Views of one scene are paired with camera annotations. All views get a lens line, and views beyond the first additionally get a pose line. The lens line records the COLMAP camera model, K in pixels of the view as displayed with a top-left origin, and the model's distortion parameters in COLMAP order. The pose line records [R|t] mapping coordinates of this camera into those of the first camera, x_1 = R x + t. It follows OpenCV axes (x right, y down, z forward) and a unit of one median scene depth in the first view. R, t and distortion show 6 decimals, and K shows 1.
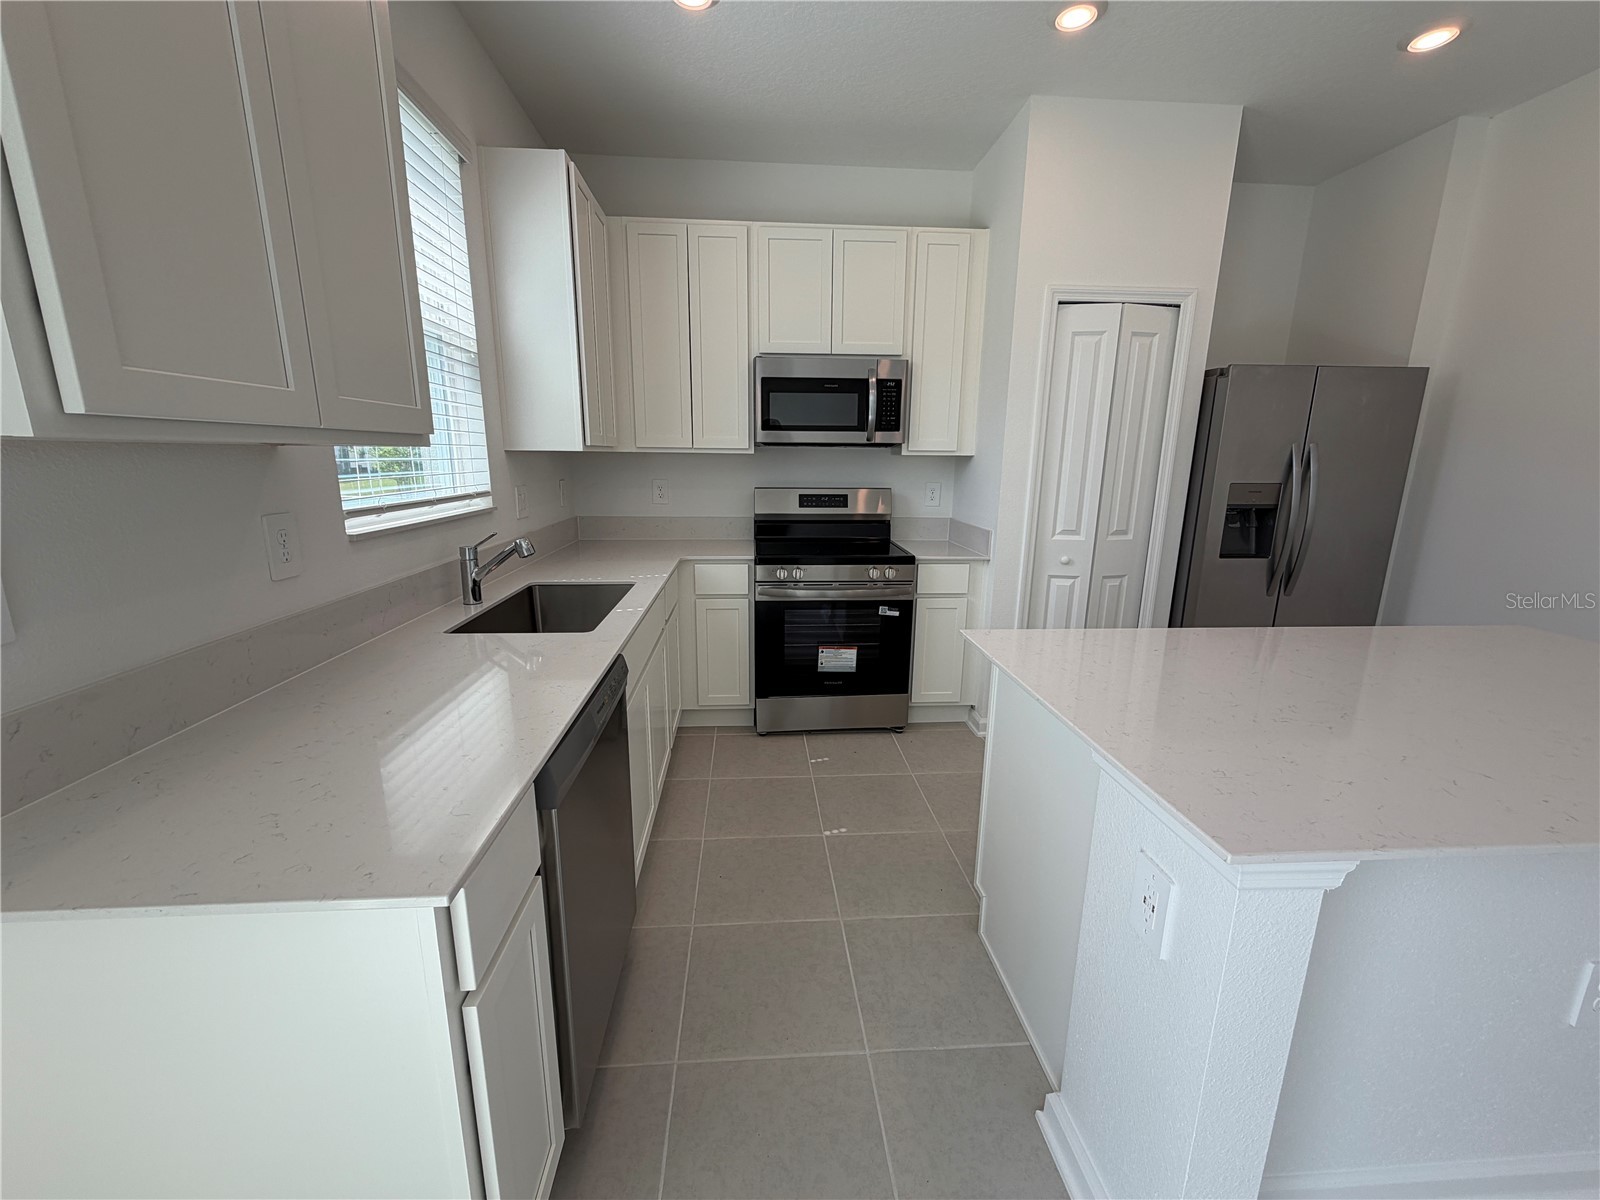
lens RADIAL K [[639.2, 0, 793.6], [0, 639.2, 597.8], [0, 0, 1]] dist [-0.003383, 0.000877]
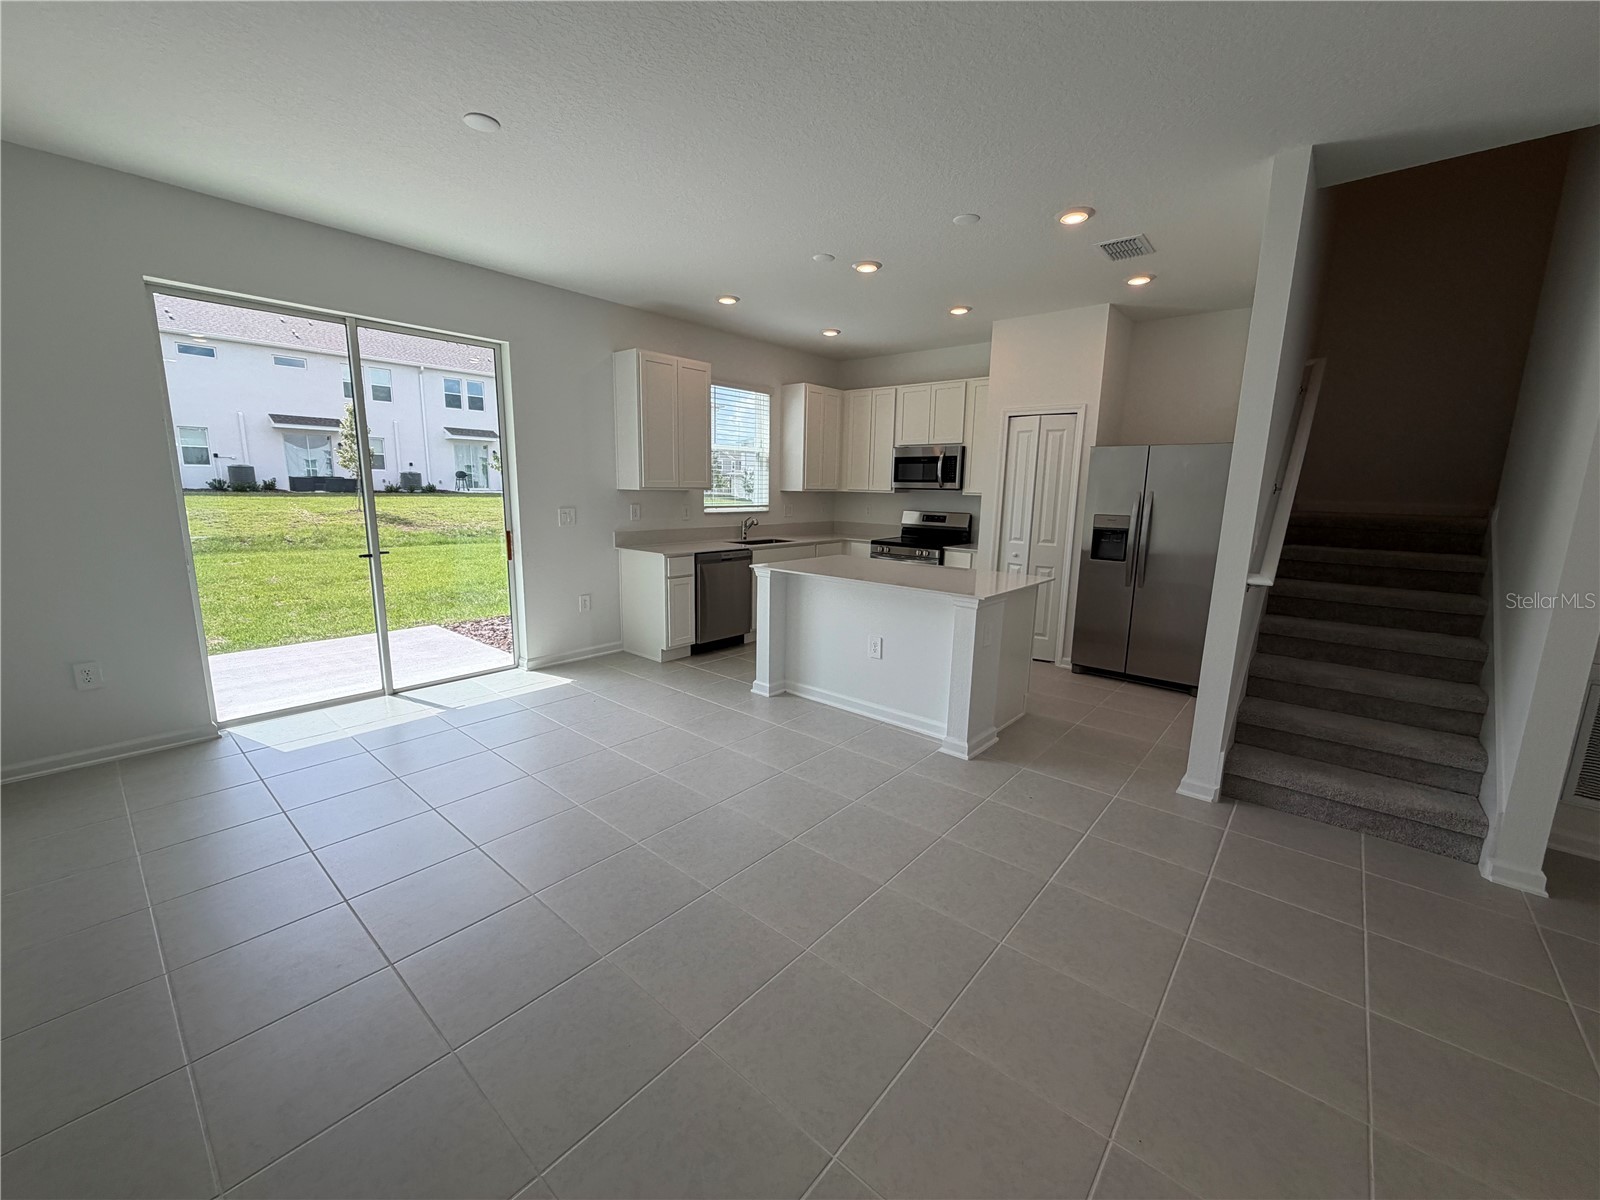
lens RADIAL K [[639.2, 0, 783.9], [0, 639.2, 598.4], [0, 0, 1]] dist [-0.003383, 0.000877]
pose [[0.697489, 0.129210, -0.704850, 1.238995], [-0.167291, 0.985791, 0.015167, 0.140866], [0.696795, 0.107336, 0.709194, -0.691668]]
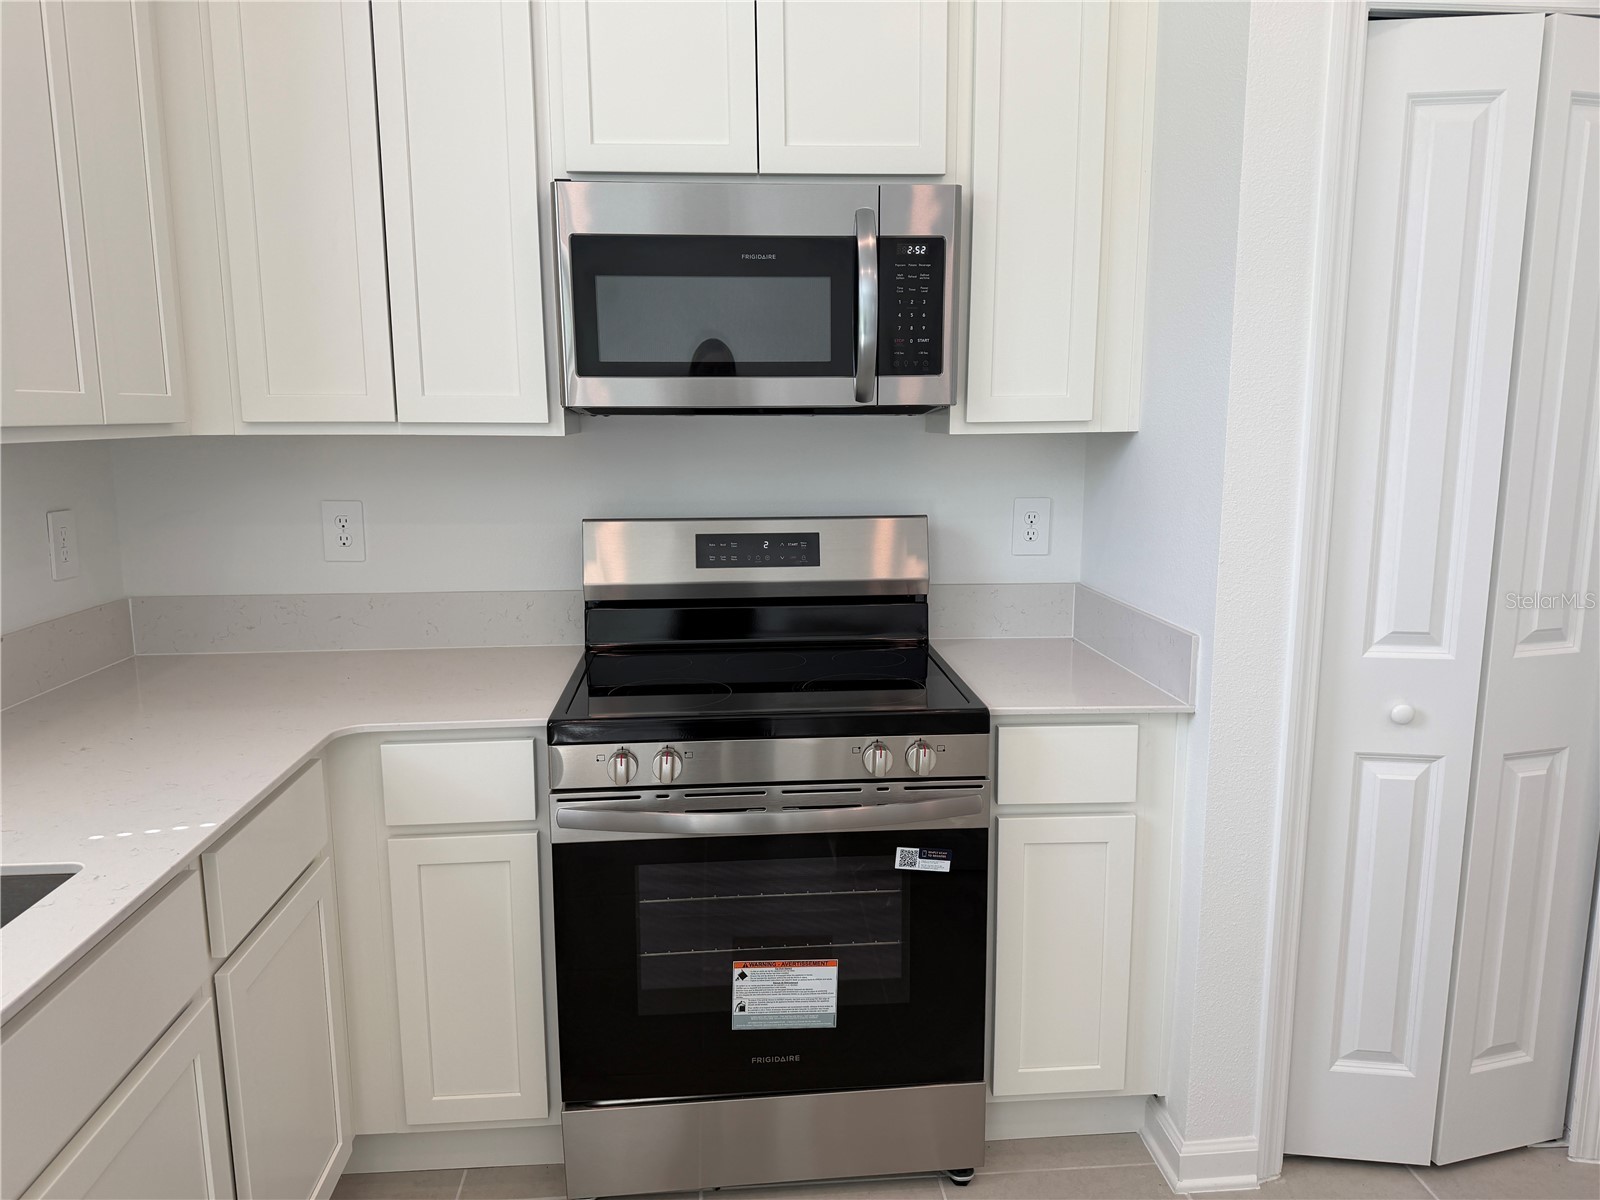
lens RADIAL K [[1100.9, 0, 802.2], [0, 1100.9, 594.3], [0, 0, 1]] dist [0.024339, -0.030894]
pose [[0.999841, -0.014852, 0.009844, 0.076610], [0.015448, 0.997863, -0.063487, -0.091794], [-0.008880, 0.063629, 0.997934, 0.365602]]
